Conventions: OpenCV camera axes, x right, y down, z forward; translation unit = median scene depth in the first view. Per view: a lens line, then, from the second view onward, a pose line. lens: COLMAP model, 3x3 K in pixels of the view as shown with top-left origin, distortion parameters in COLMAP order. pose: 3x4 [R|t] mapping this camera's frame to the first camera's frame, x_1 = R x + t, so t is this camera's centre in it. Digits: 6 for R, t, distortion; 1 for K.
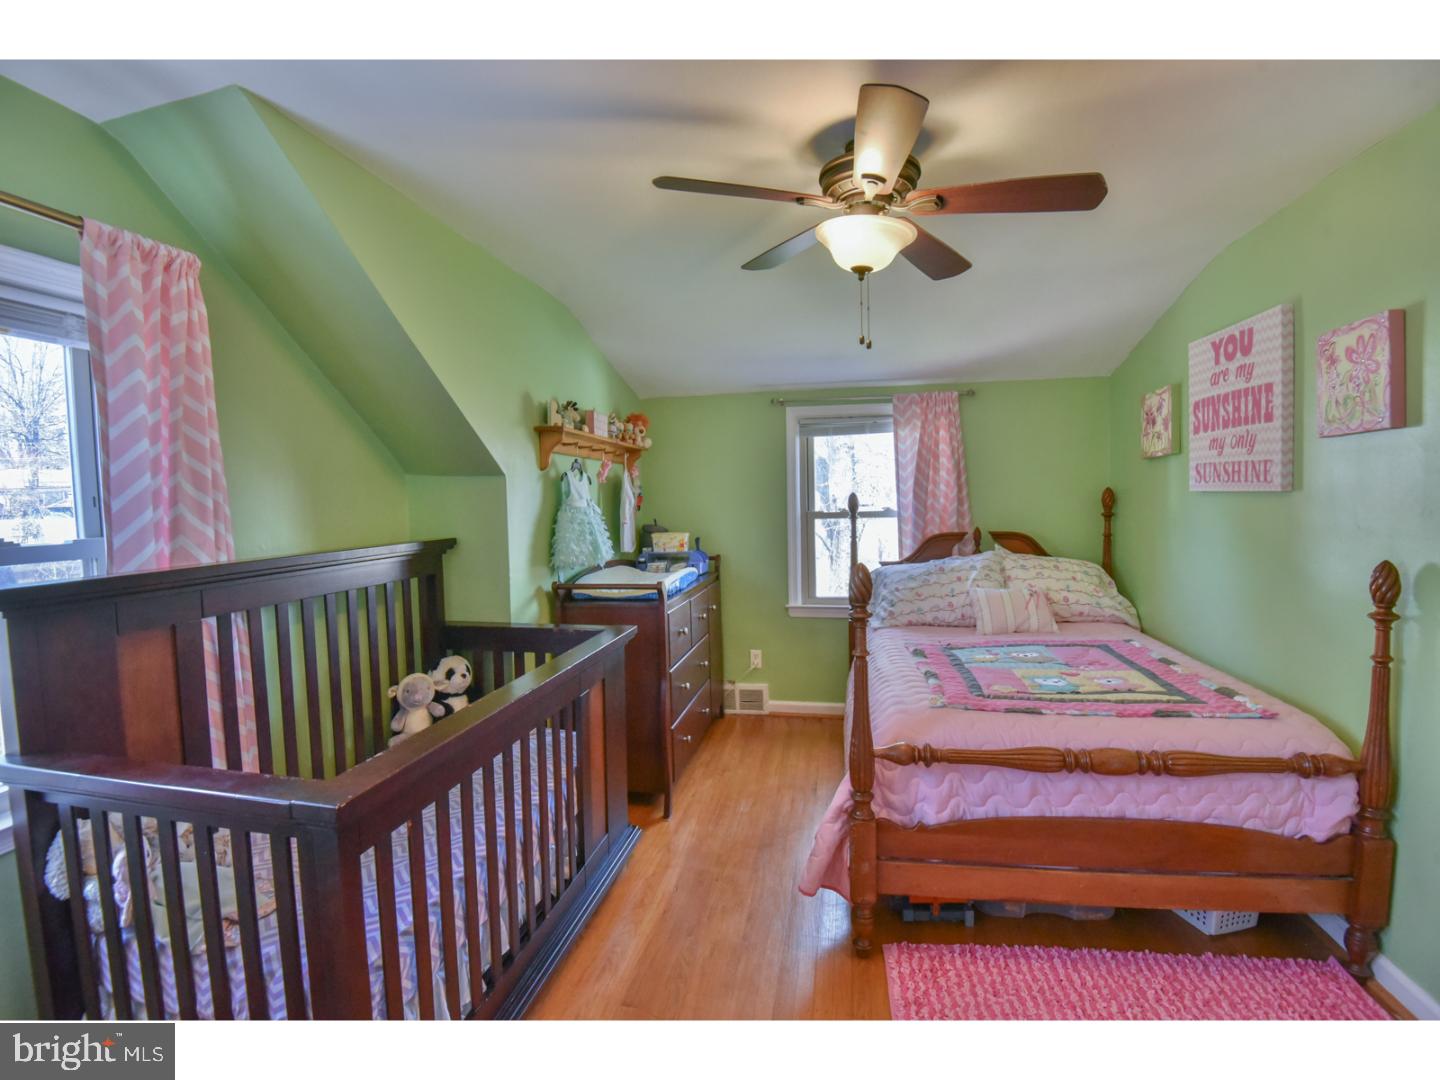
lens RADIAL K [[671.2, 0, 714.6], [0, 671.2, 544.9], [0, 0, 1]] dist [-0.003078, -0.026872]
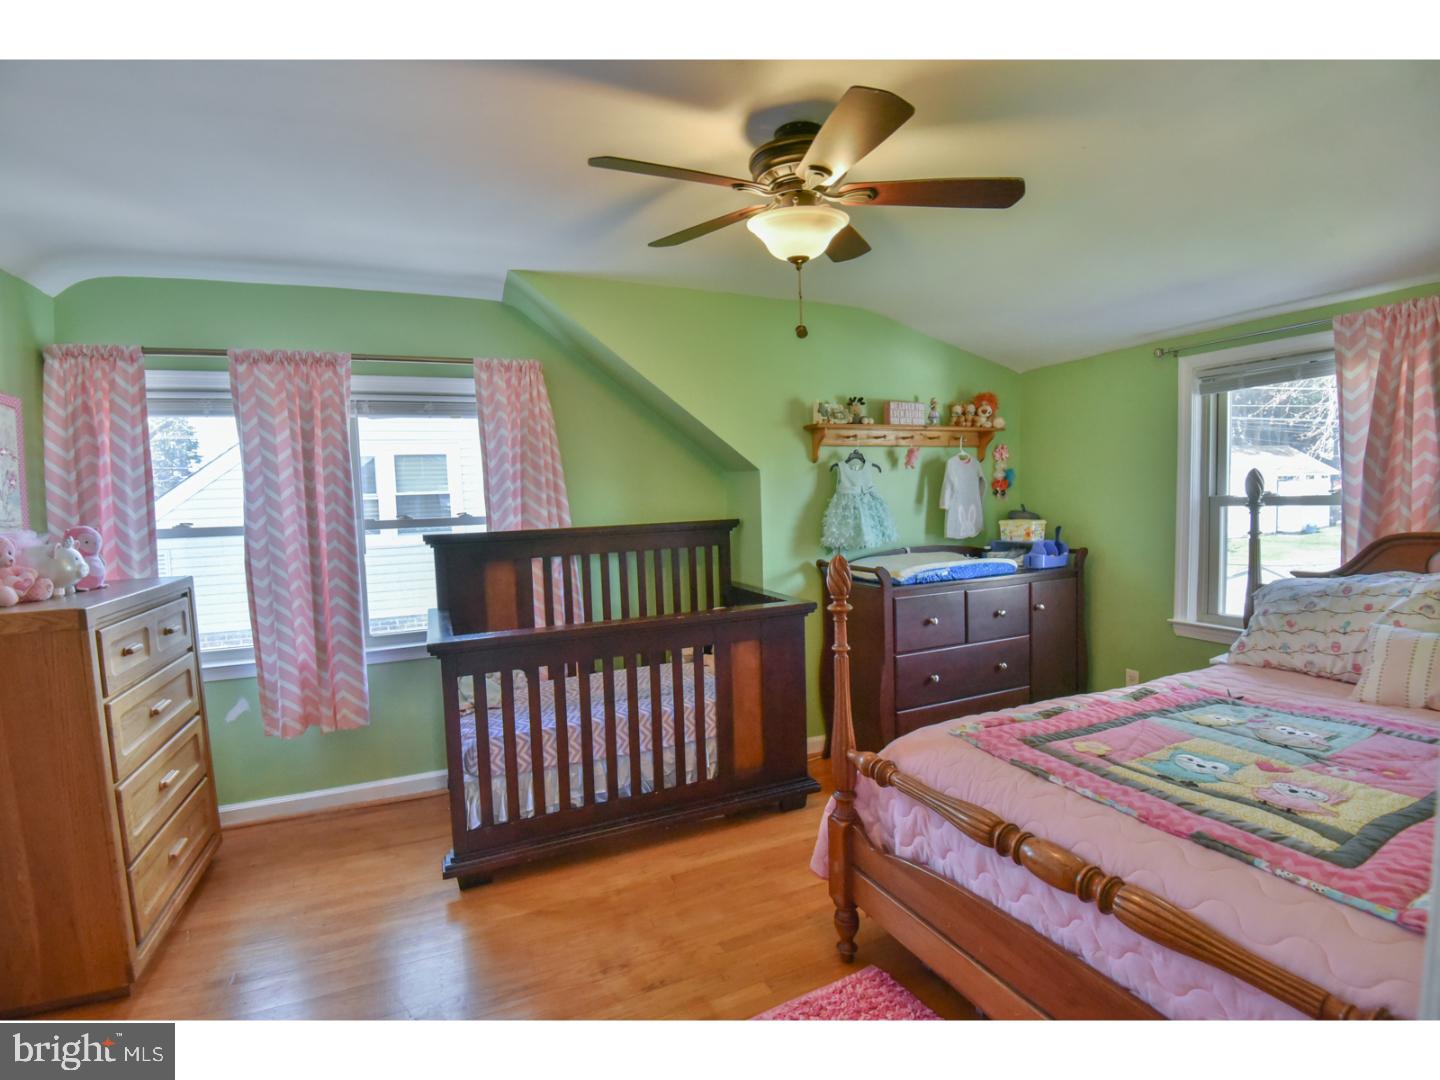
lens RADIAL K [[671.2, 0, 714.6], [0, 671.2, 544.9], [0, 0, 1]] dist [-0.003078, -0.026872]
pose [[0.565139, 0.057623, -0.822981, 0.600593], [-0.033250, 0.998338, 0.047068, -0.017580], [0.824326, 0.000765, 0.566115, 0.200440]]
